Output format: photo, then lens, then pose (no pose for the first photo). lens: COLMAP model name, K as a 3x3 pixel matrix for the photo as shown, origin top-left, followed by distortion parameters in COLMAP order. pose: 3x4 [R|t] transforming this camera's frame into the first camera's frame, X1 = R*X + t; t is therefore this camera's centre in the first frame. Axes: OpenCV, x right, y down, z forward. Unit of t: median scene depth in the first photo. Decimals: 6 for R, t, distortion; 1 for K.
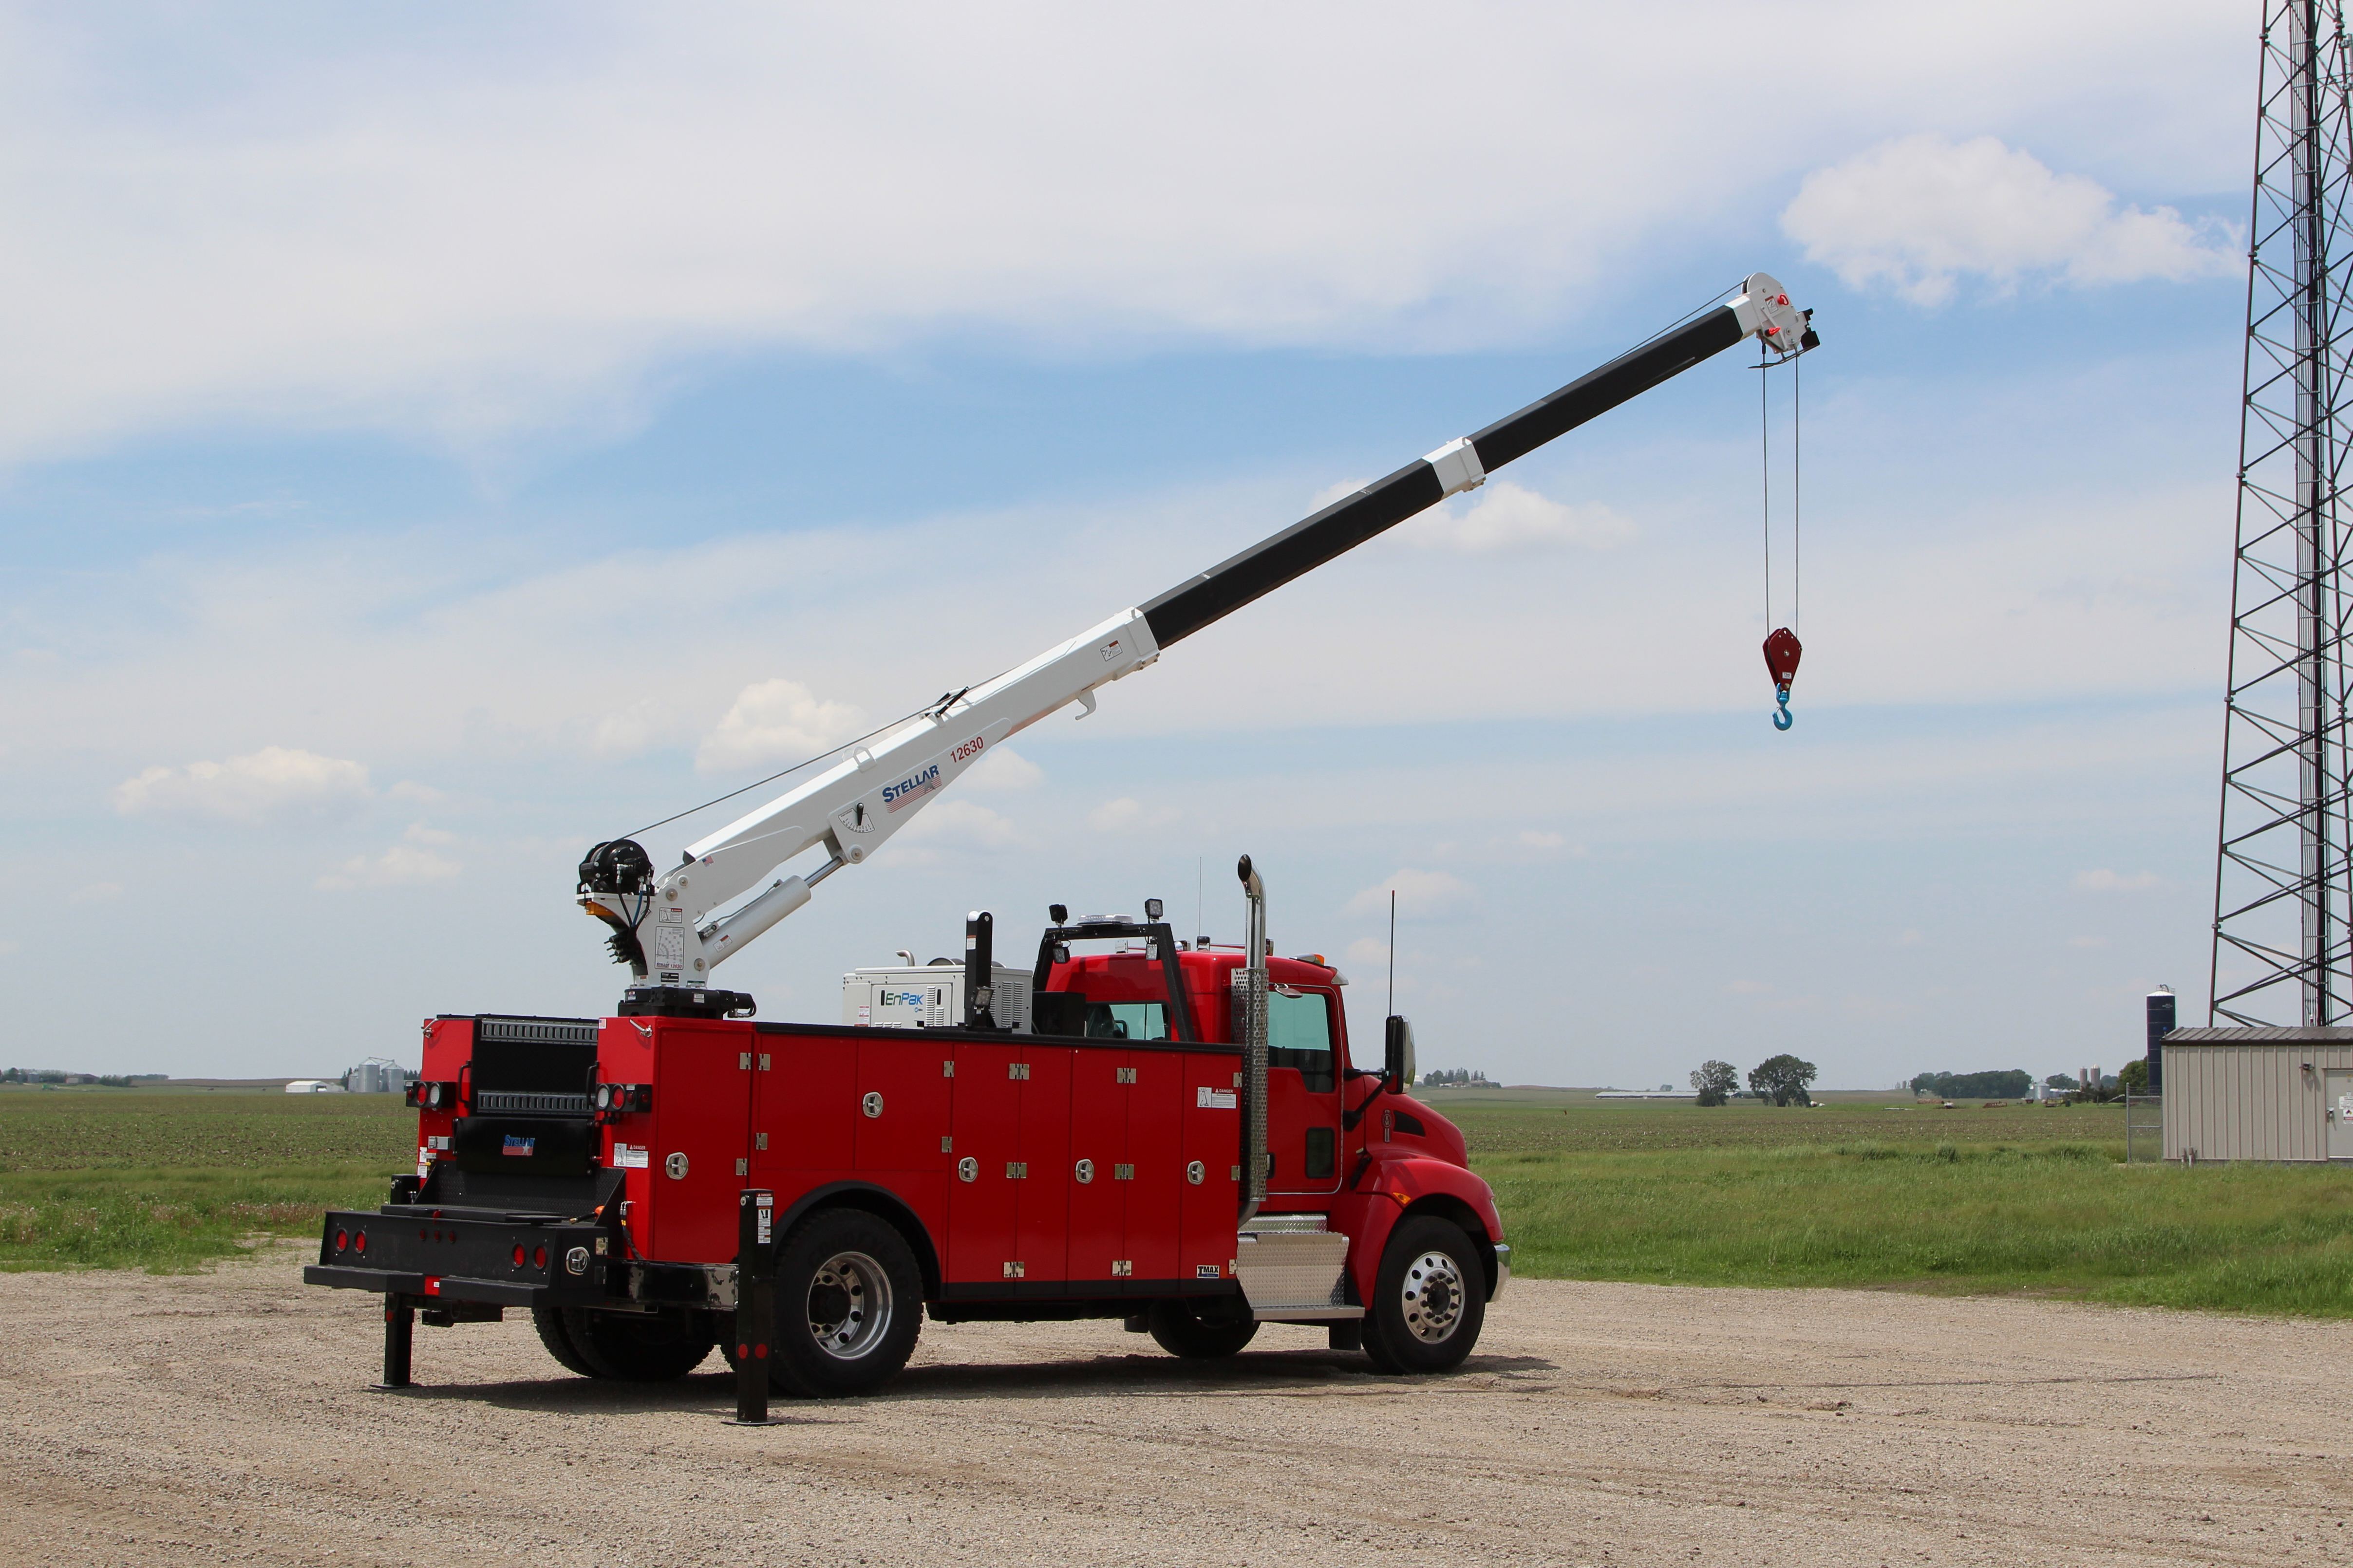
lens RADIAL K [[3195.9, 0, 1208.5], [0, 3195.9, 820.5], [0, 0, 1]] dist [-0.117522, 0.395250]
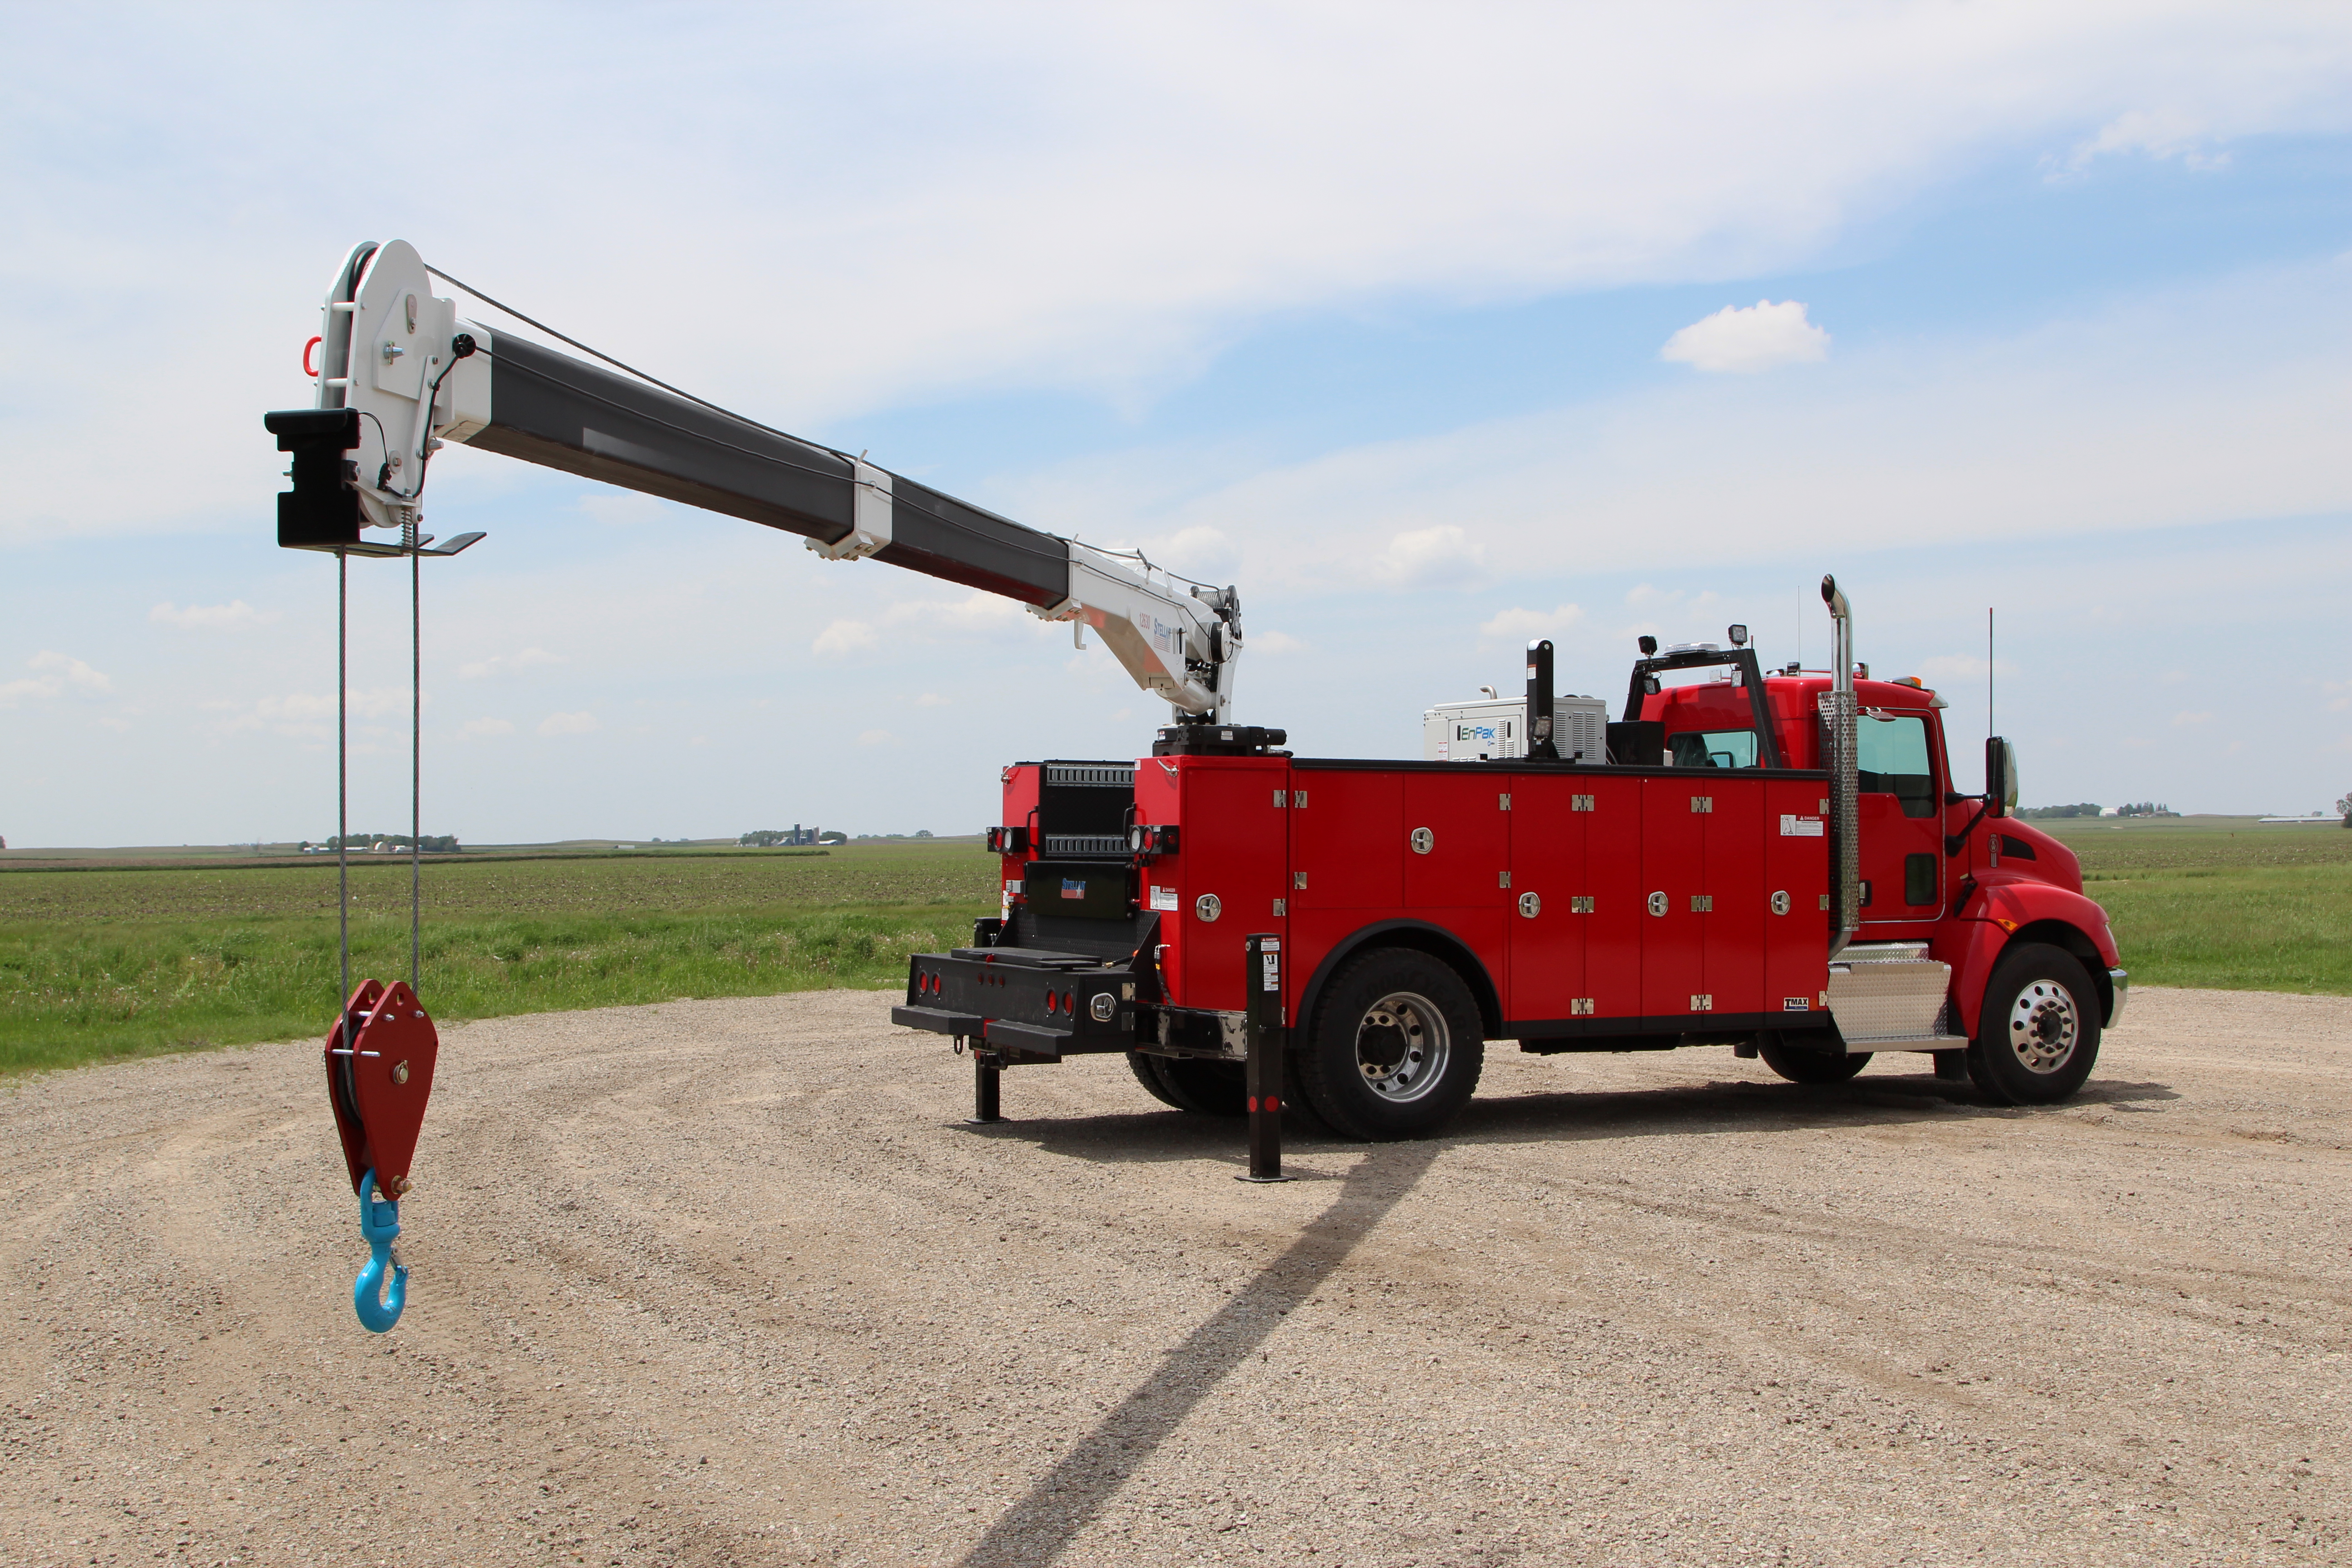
lens RADIAL K [[2450.6, 0, 1229.9], [0, 2450.6, 791.6], [0, 0, 1]] dist [-0.128910, 0.105893]
pose [[0.959751, -0.024590, -0.279774, 0.043192], [0.043943, 0.997038, 0.063114, 0.022692], [0.277394, -0.072868, 0.957989, 0.249357]]
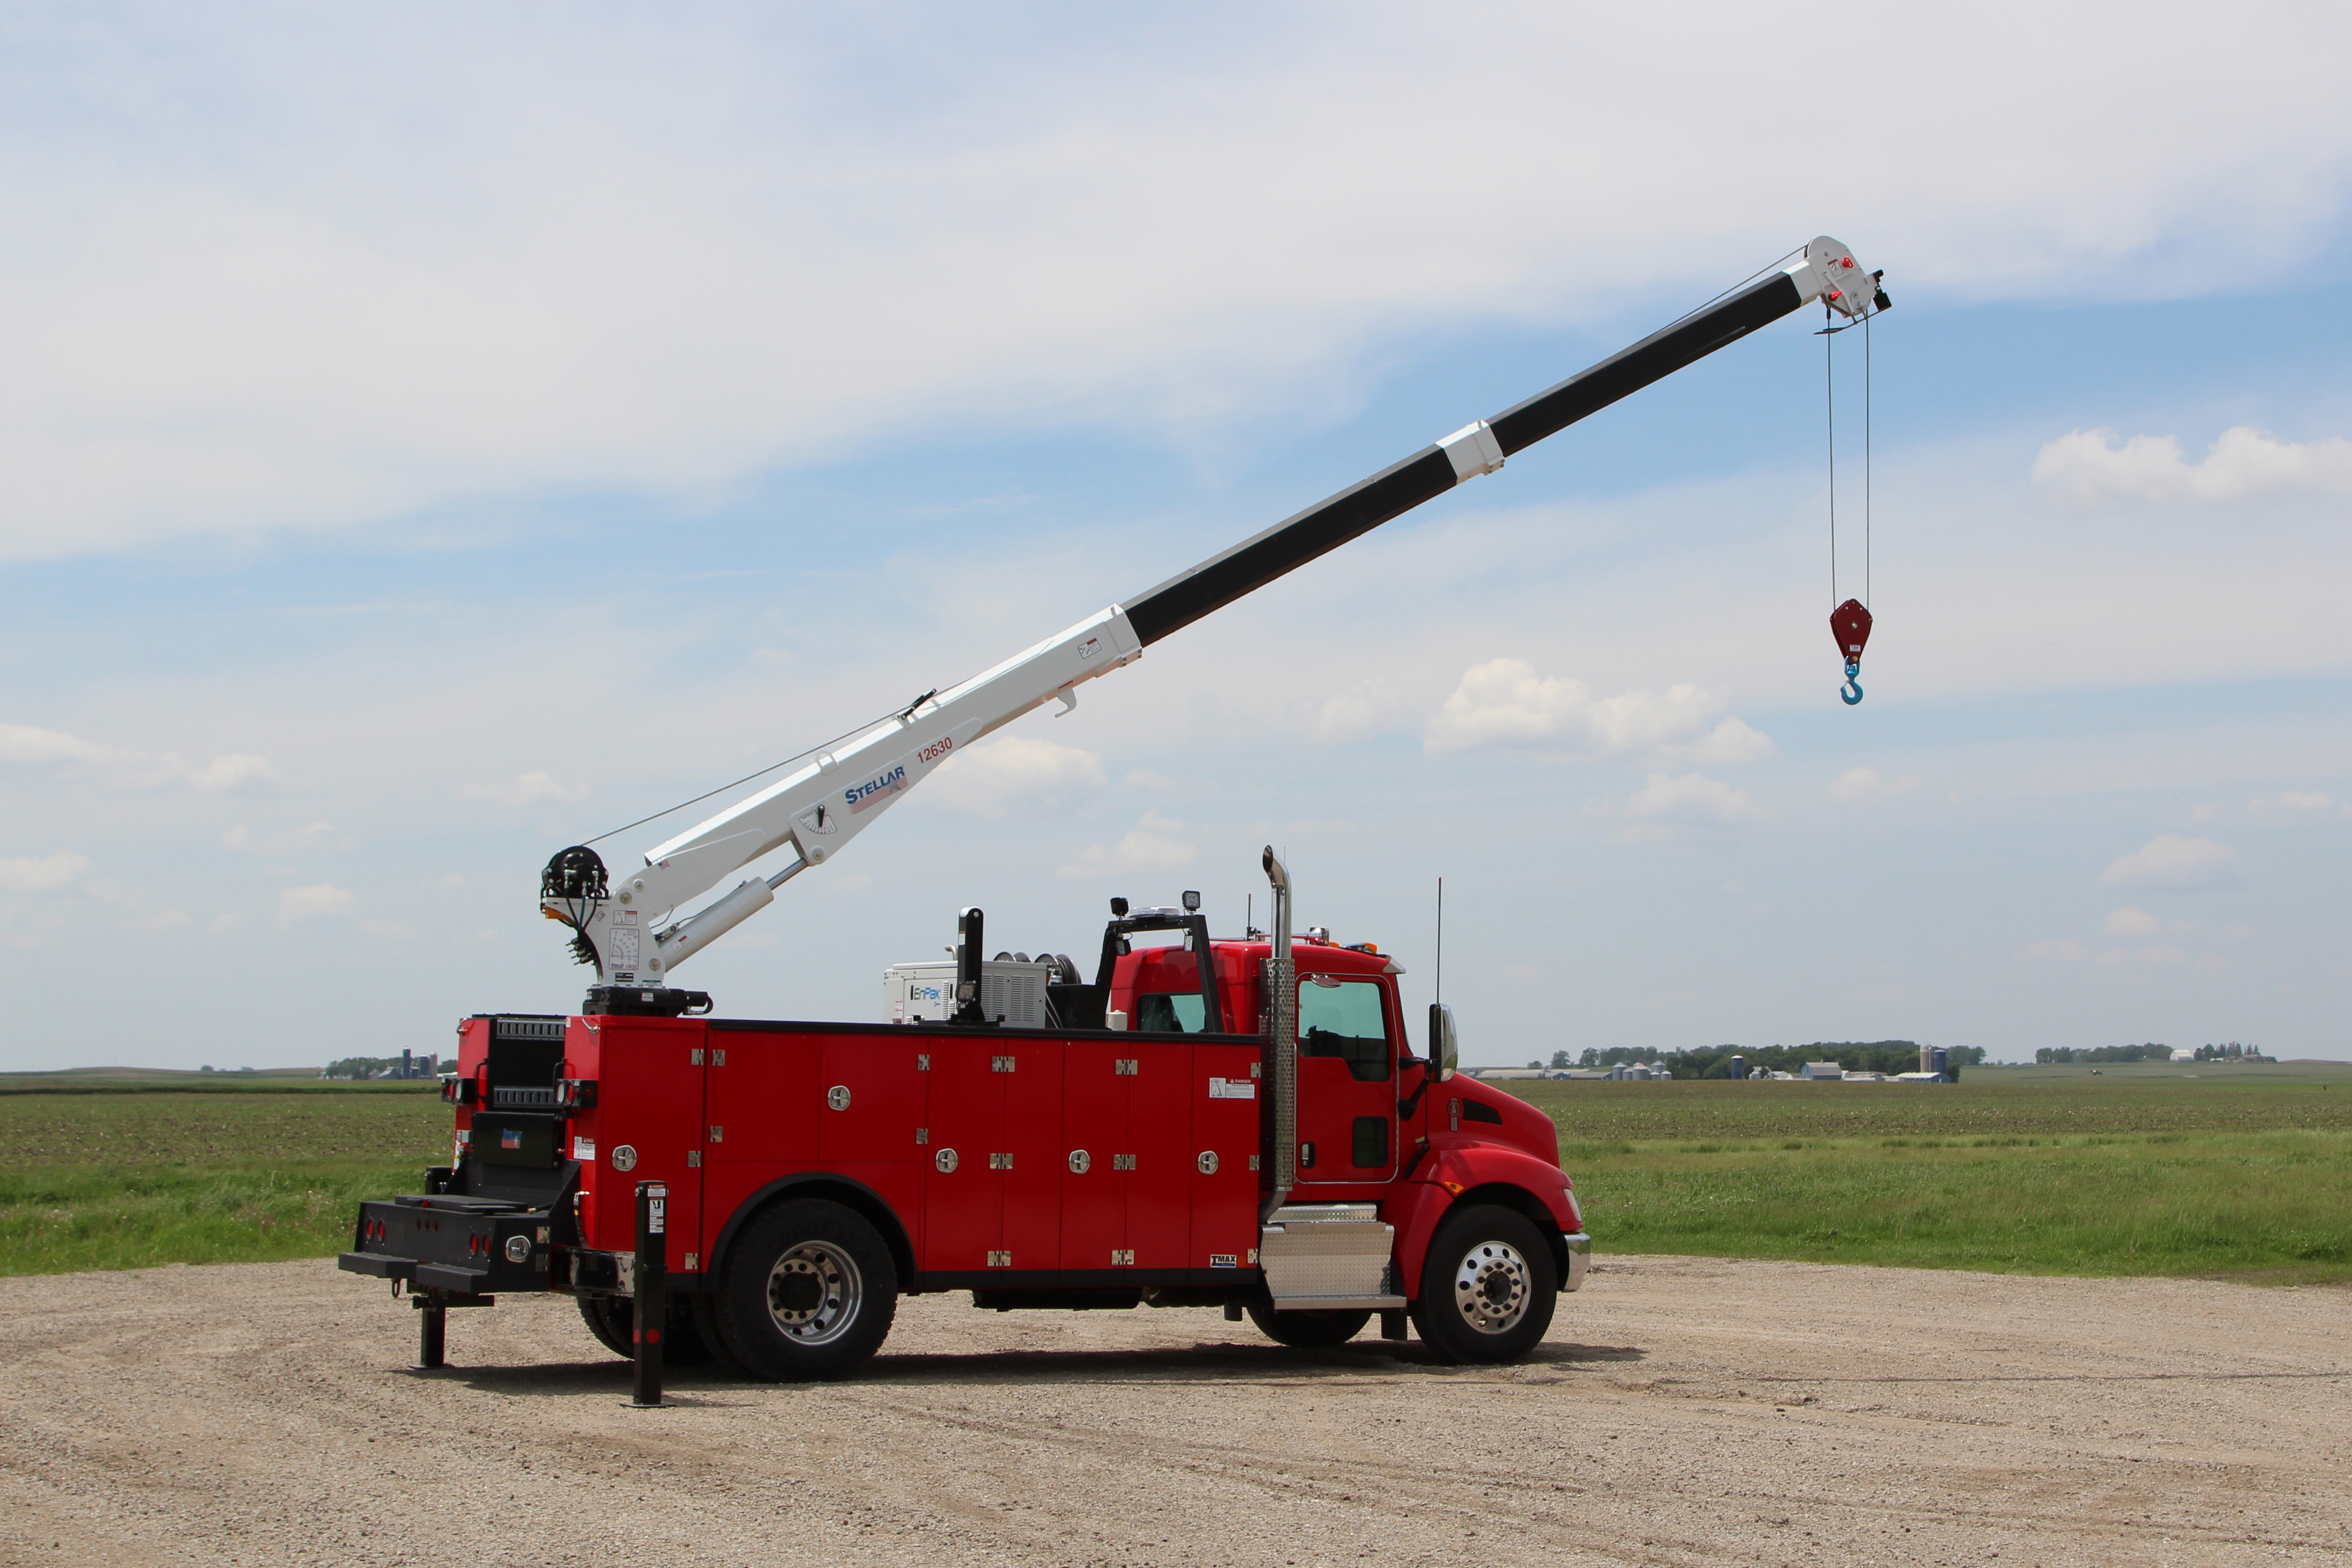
lens RADIAL K [[3236.8, 0, 1320.7], [0, 3236.8, 778.6], [0, 0, 1]] dist [-0.134445, 0.296583]
pose [[0.983845, -0.024506, -0.177338, 0.215193], [0.023405, 0.999692, -0.008302, -0.001543], [0.177486, 0.004017, 0.984115, 0.002636]]
